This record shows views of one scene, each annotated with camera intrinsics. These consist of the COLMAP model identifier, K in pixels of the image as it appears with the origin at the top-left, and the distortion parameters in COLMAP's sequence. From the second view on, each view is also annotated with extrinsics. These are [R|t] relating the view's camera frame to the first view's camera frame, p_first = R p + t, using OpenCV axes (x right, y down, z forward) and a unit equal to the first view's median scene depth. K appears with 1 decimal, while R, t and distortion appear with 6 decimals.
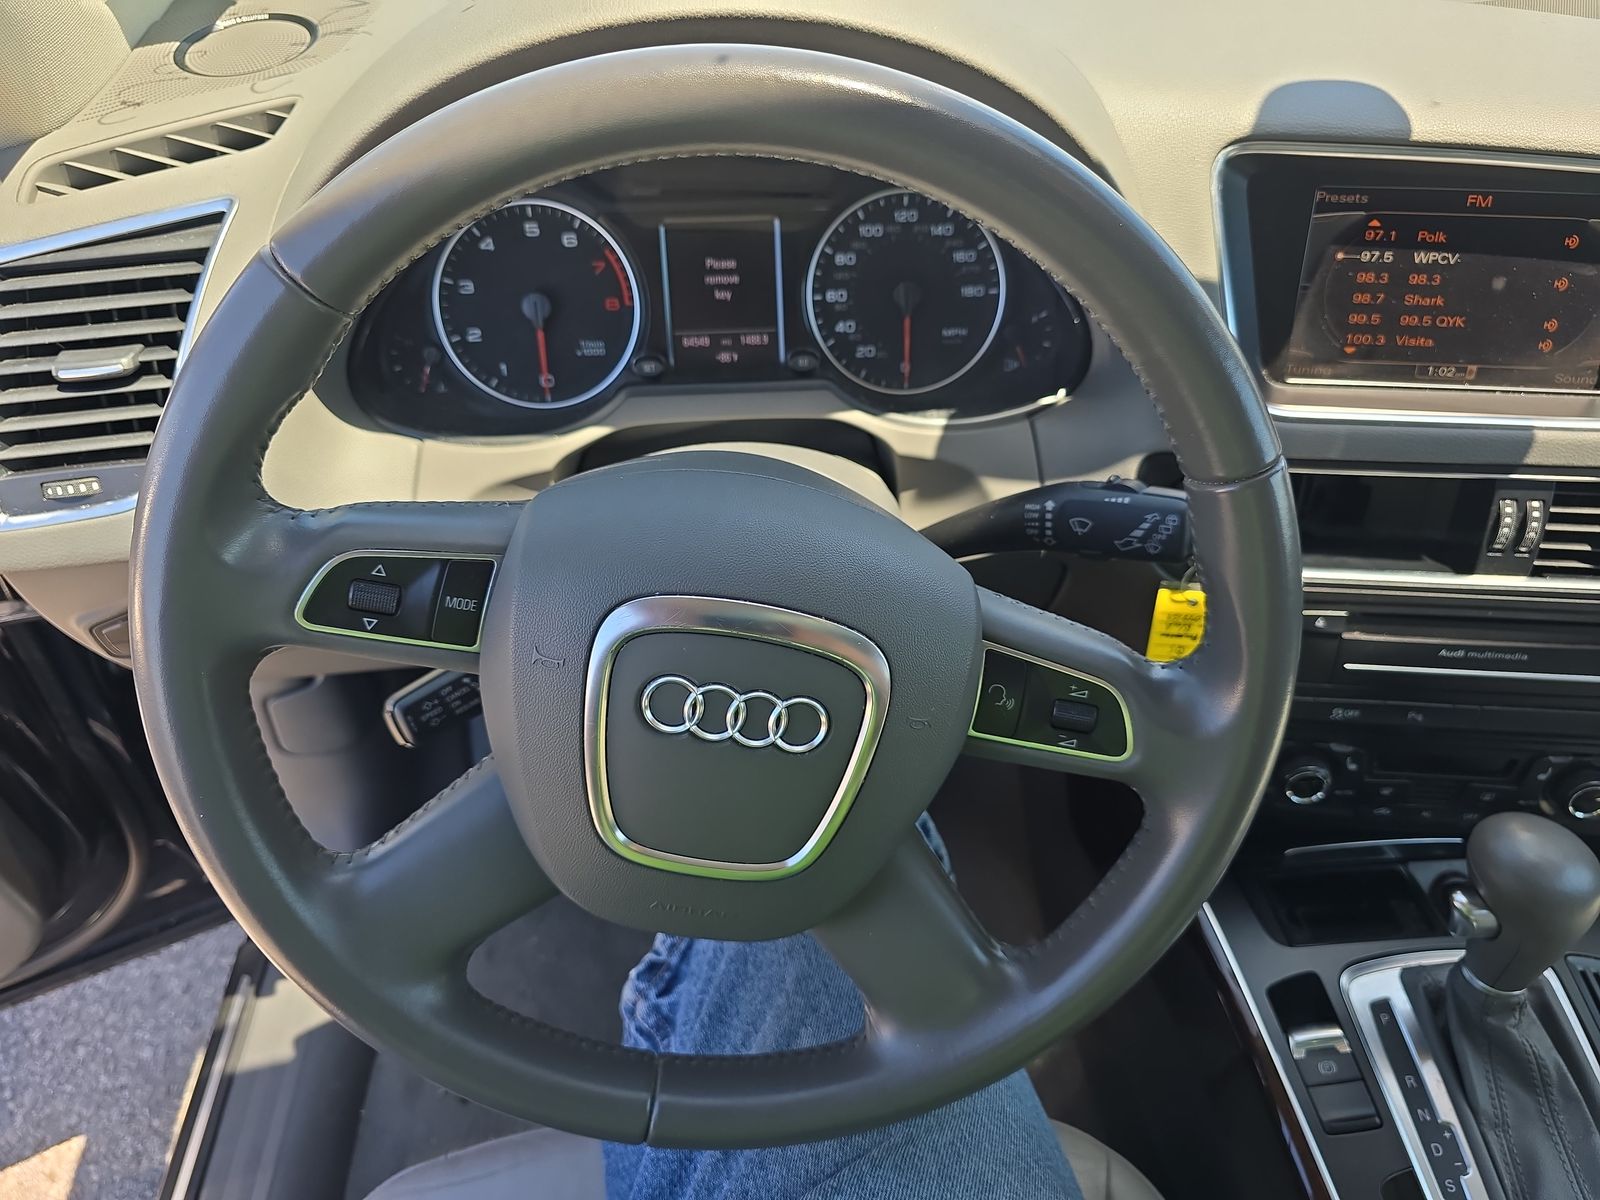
lens RADIAL K [[1096.0, 0, 812.0], [0, 1096.0, 603.9], [0, 0, 1]] dist [0.050042, -0.048192]
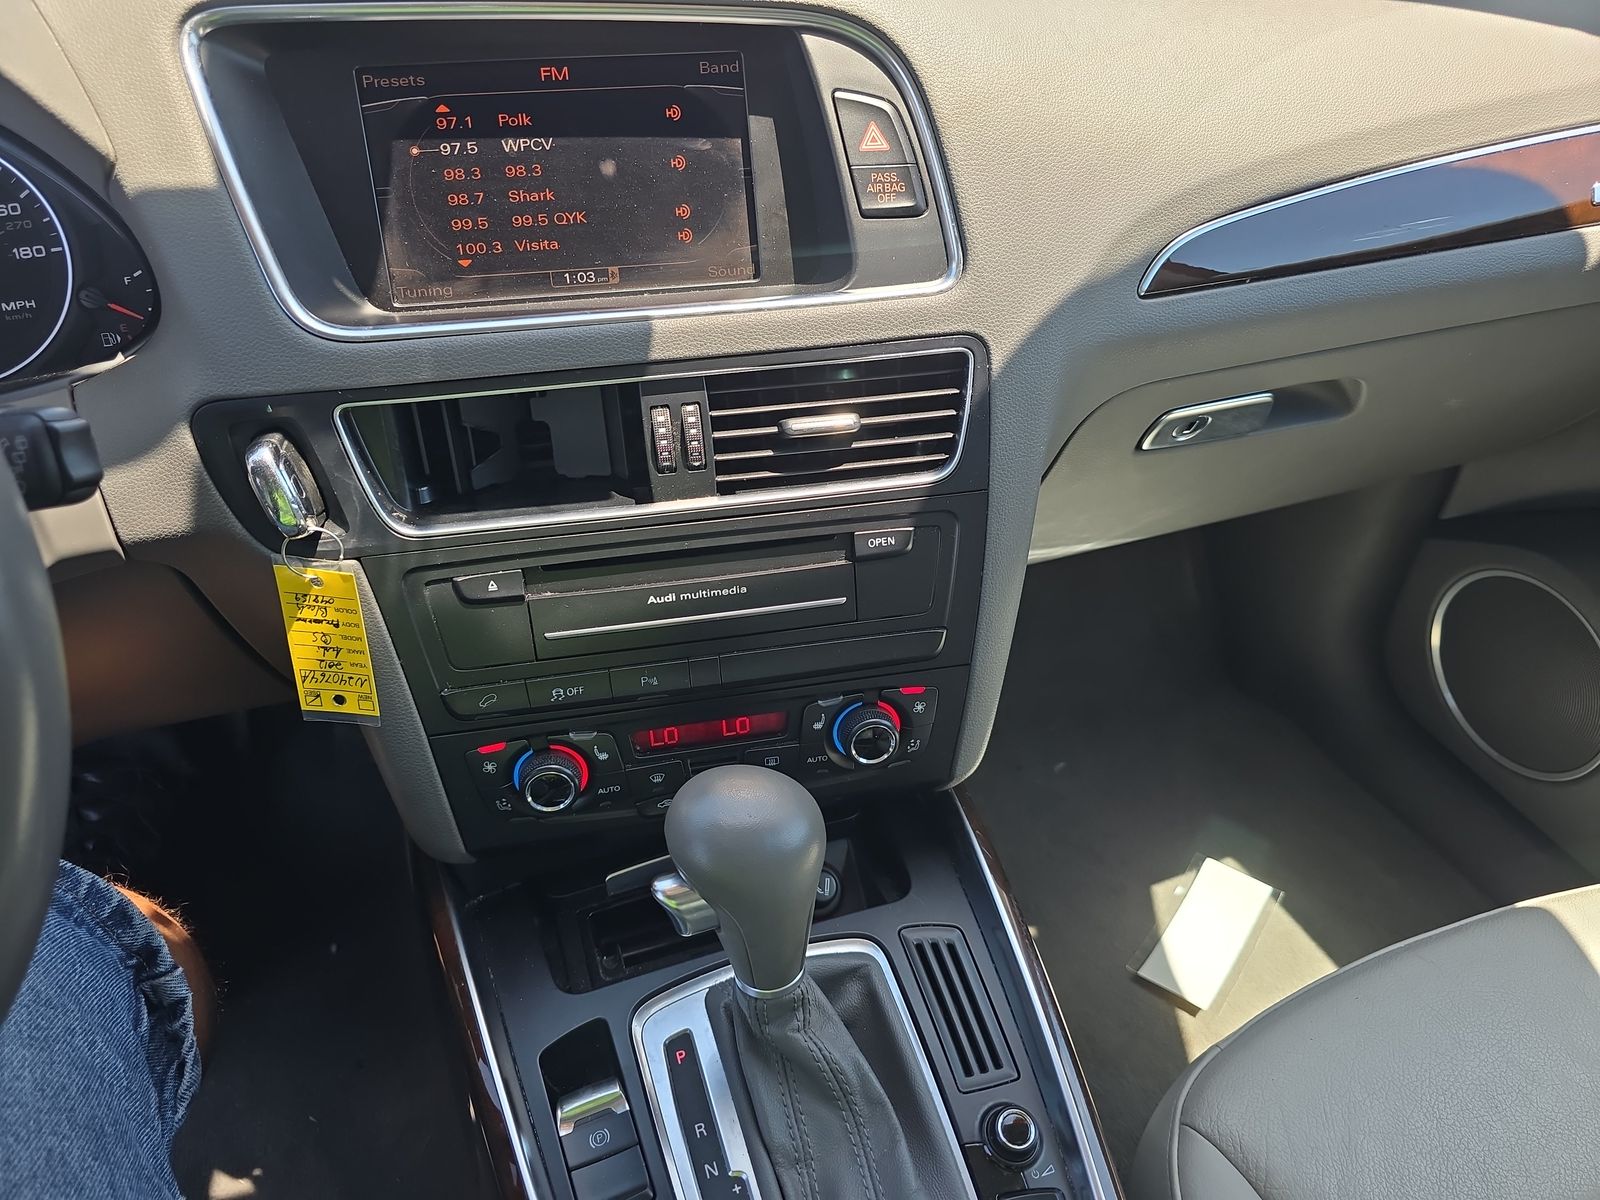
lens RADIAL K [[1096.0, 0, 812.0], [0, 1096.0, 603.9], [0, 0, 1]] dist [0.050042, -0.048192]
pose [[0.967002, -0.160713, 0.197681, 0.538026], [0.180098, 0.980035, -0.084233, 0.143899], [-0.180197, 0.117055, 0.976641, 0.165595]]
